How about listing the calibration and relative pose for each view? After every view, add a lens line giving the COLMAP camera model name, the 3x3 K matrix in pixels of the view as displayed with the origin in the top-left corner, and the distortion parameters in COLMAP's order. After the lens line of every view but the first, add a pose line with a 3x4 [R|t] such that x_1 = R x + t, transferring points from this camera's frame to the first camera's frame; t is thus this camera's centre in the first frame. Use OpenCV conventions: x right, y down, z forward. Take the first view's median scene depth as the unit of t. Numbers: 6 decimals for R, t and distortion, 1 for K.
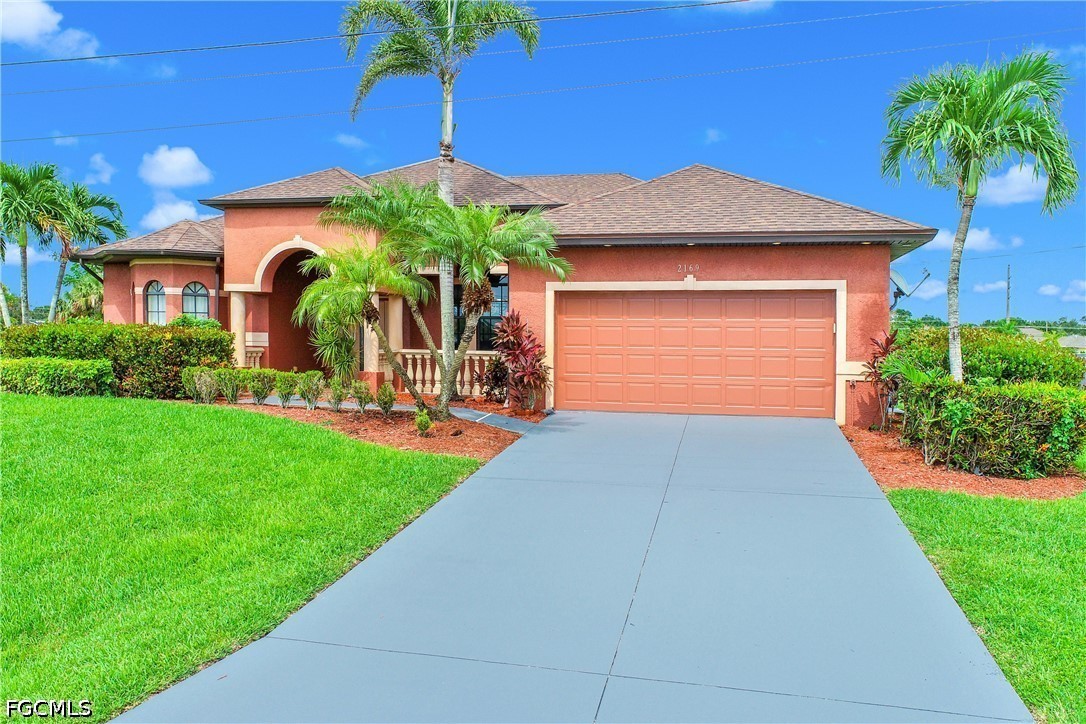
lens RADIAL K [[802.9, 0, 567.4], [0, 802.9, 368.2], [0, 0, 1]] dist [-0.013869, 0.001268]
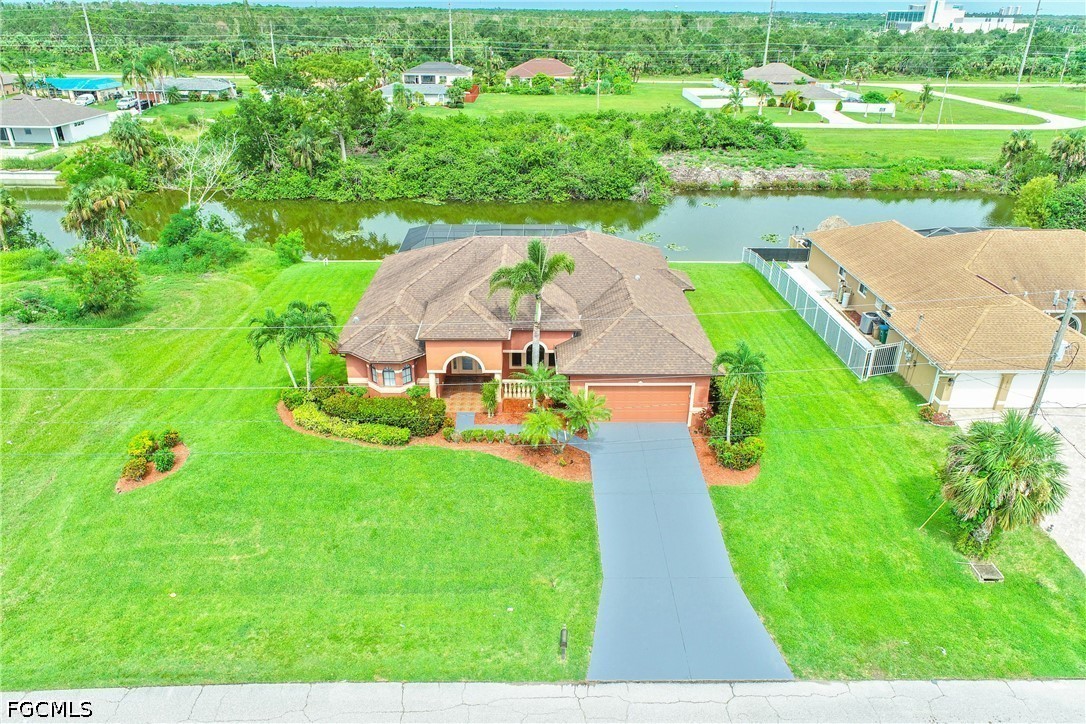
lens RADIAL K [[749.8, 0, 547.2], [0, 749.8, 360.7], [0, 0, 1]] dist [-0.030027, -0.000366]
pose [[0.966734, -0.120871, 0.225425, -0.644376], [0.009312, 0.897352, 0.441217, -1.172723], [-0.255616, -0.424440, 0.868626, -0.986032]]
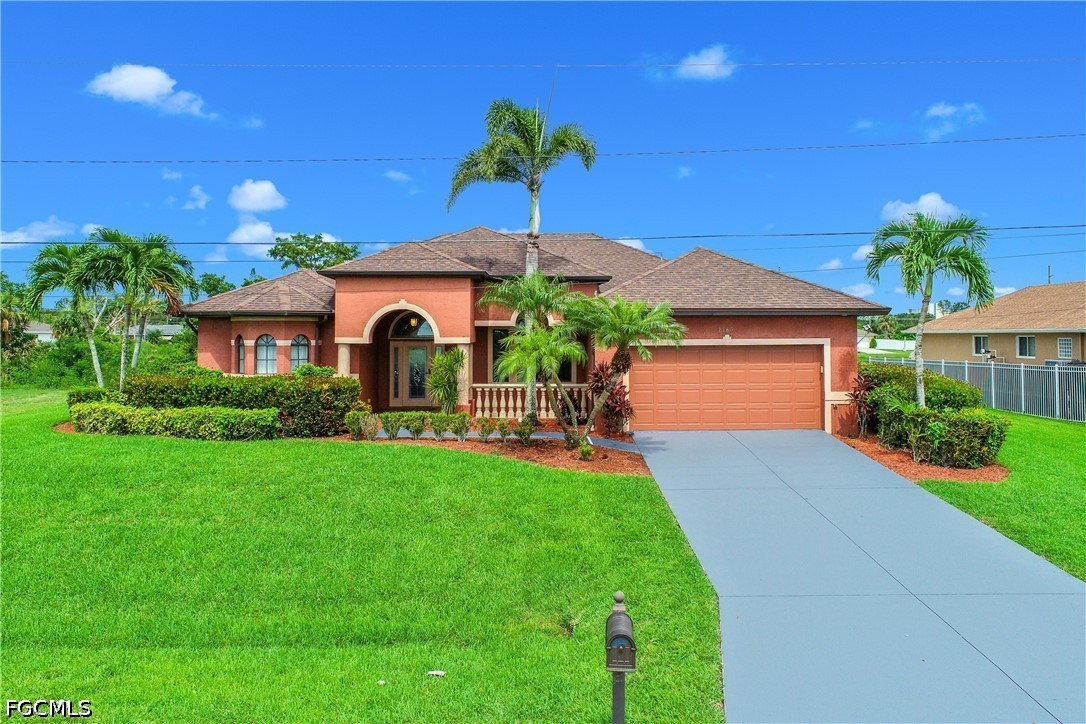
lens RADIAL K [[766.9, 0, 530.6], [0, 766.9, 331.1], [0, 0, 1]] dist [0.009617, -0.013373]
pose [[0.973784, -0.022980, 0.226313, -0.454580], [0.028113, 0.999415, -0.019483, -0.094702], [-0.225733, 0.025335, 0.973860, -0.246223]]
